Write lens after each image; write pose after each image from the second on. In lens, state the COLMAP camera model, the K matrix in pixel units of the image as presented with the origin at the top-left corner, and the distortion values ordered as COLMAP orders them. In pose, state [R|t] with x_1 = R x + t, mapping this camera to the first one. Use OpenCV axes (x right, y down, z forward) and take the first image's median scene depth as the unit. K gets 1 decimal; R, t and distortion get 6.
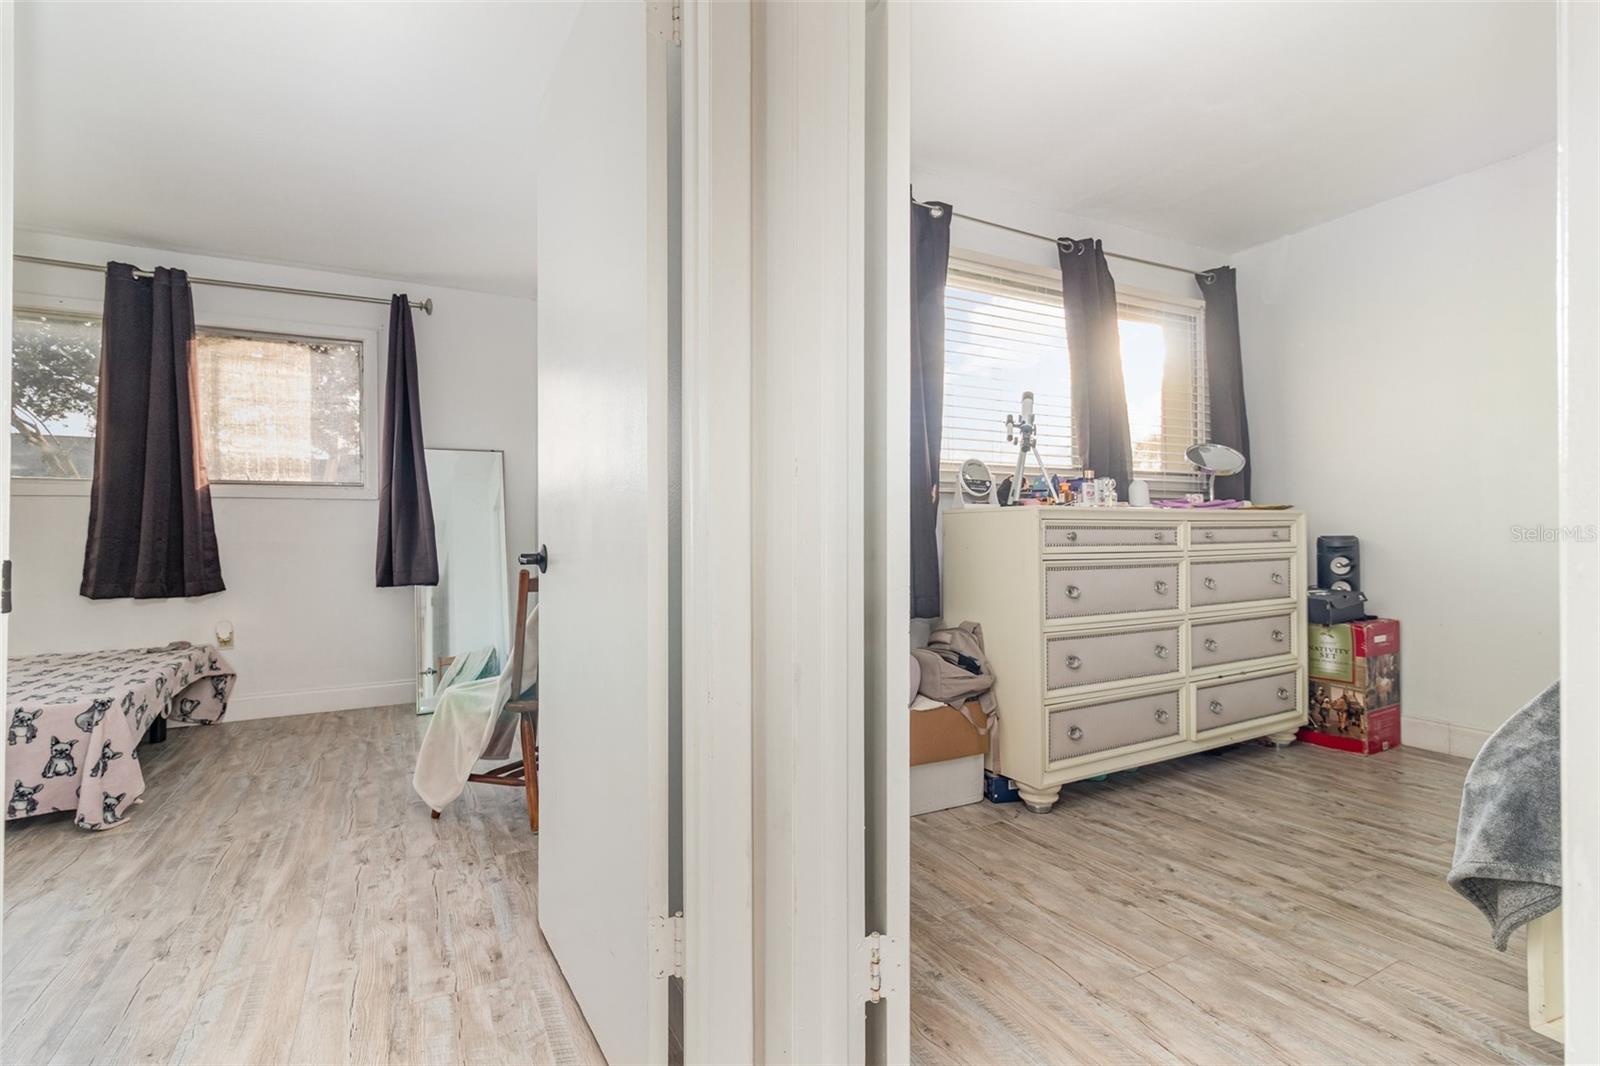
lens RADIAL K [[736.7, 0, 784.3], [0, 736.7, 521.2], [0, 0, 1]] dist [0.005625, 0.000002]
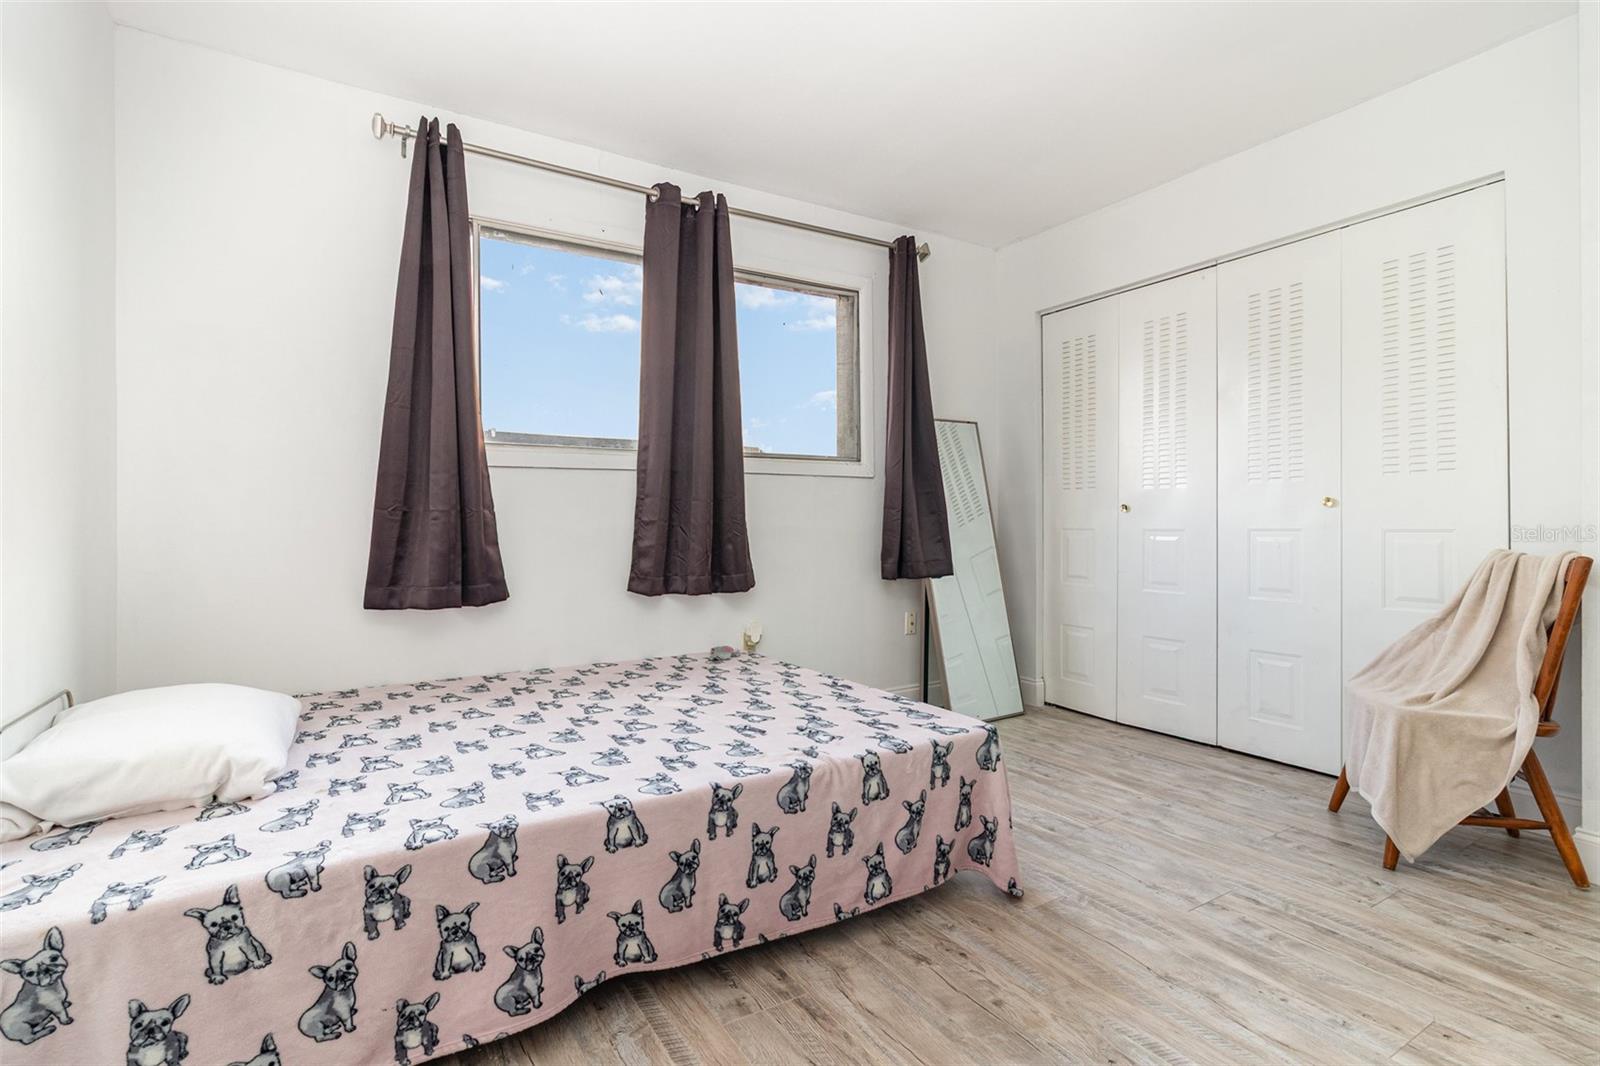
lens RADIAL K [[736.7, 0, 798.0], [0, 736.7, 532.0], [0, 0, 1]] dist [0.005625, 0.000002]
pose [[0.998469, -0.003493, 0.055211, -0.826927], [0.002129, 0.999691, 0.024749, 0.013560], [-0.055280, -0.024594, 0.998168, 0.178247]]
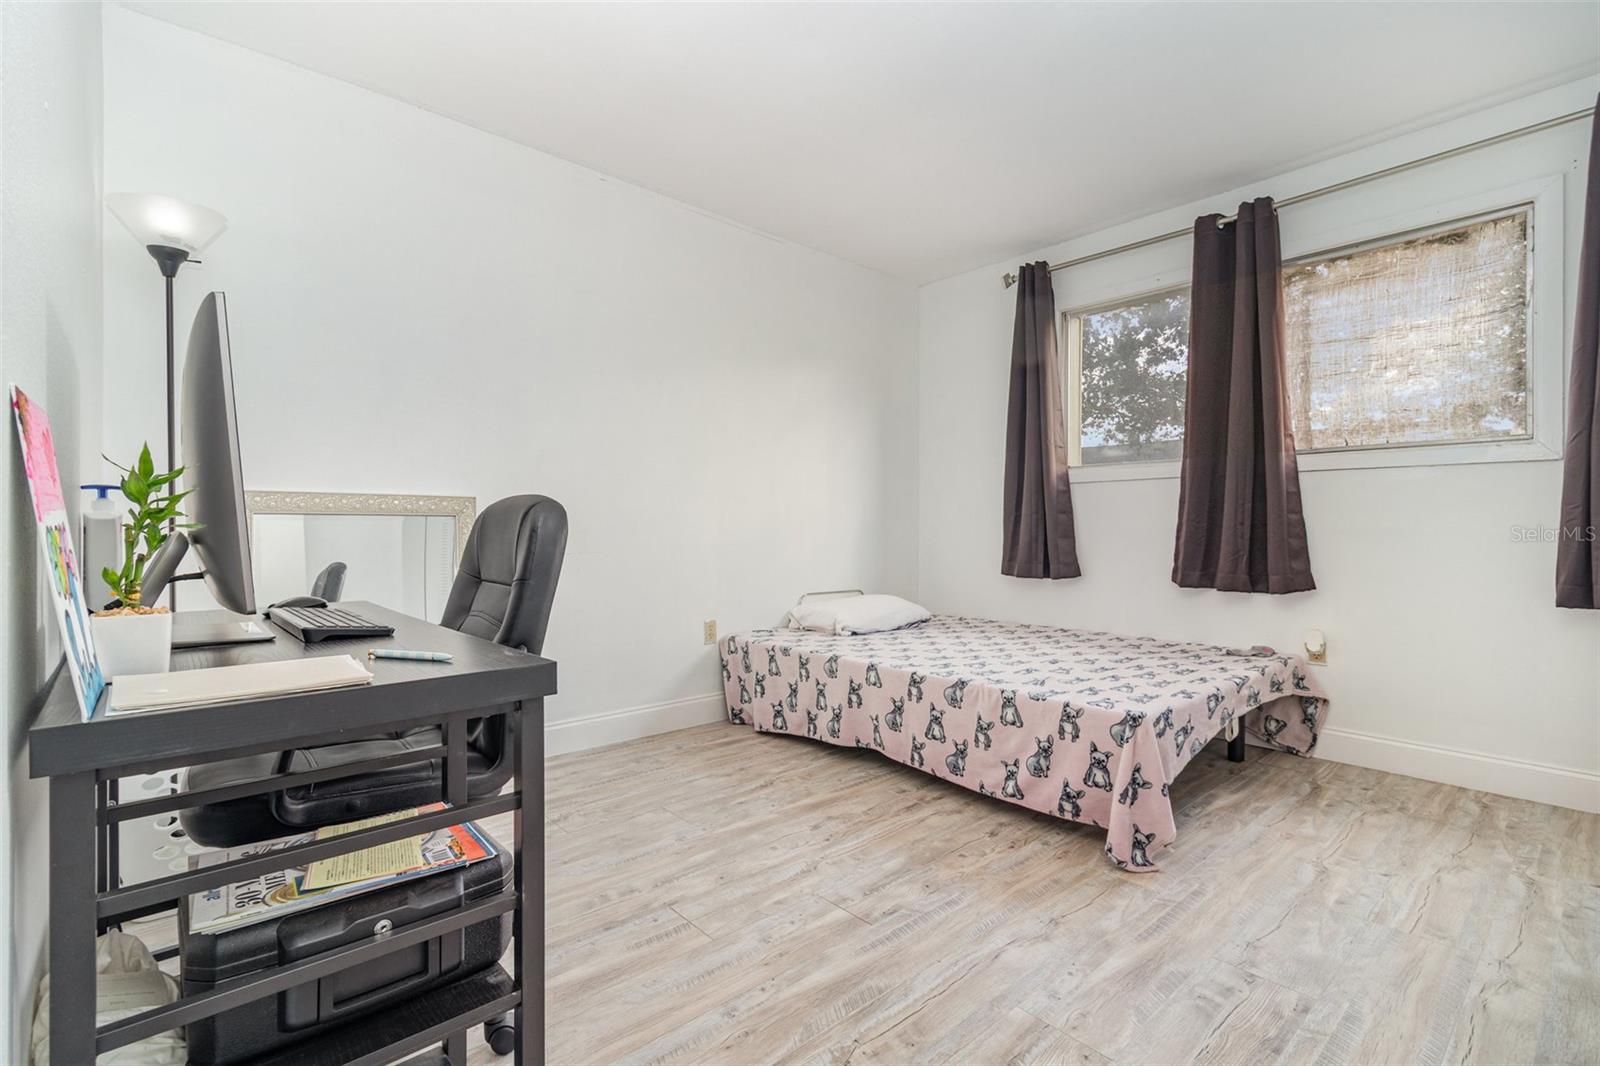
lens RADIAL K [[736.7, 0, 808.9], [0, 736.7, 531.9], [0, 0, 1]] dist [0.005625, 0.000002]
pose [[0.250865, 0.016432, -0.967883, -0.147909], [0.014333, 0.999683, 0.020687, 0.009372], [0.967916, -0.019062, 0.250550, 0.311356]]
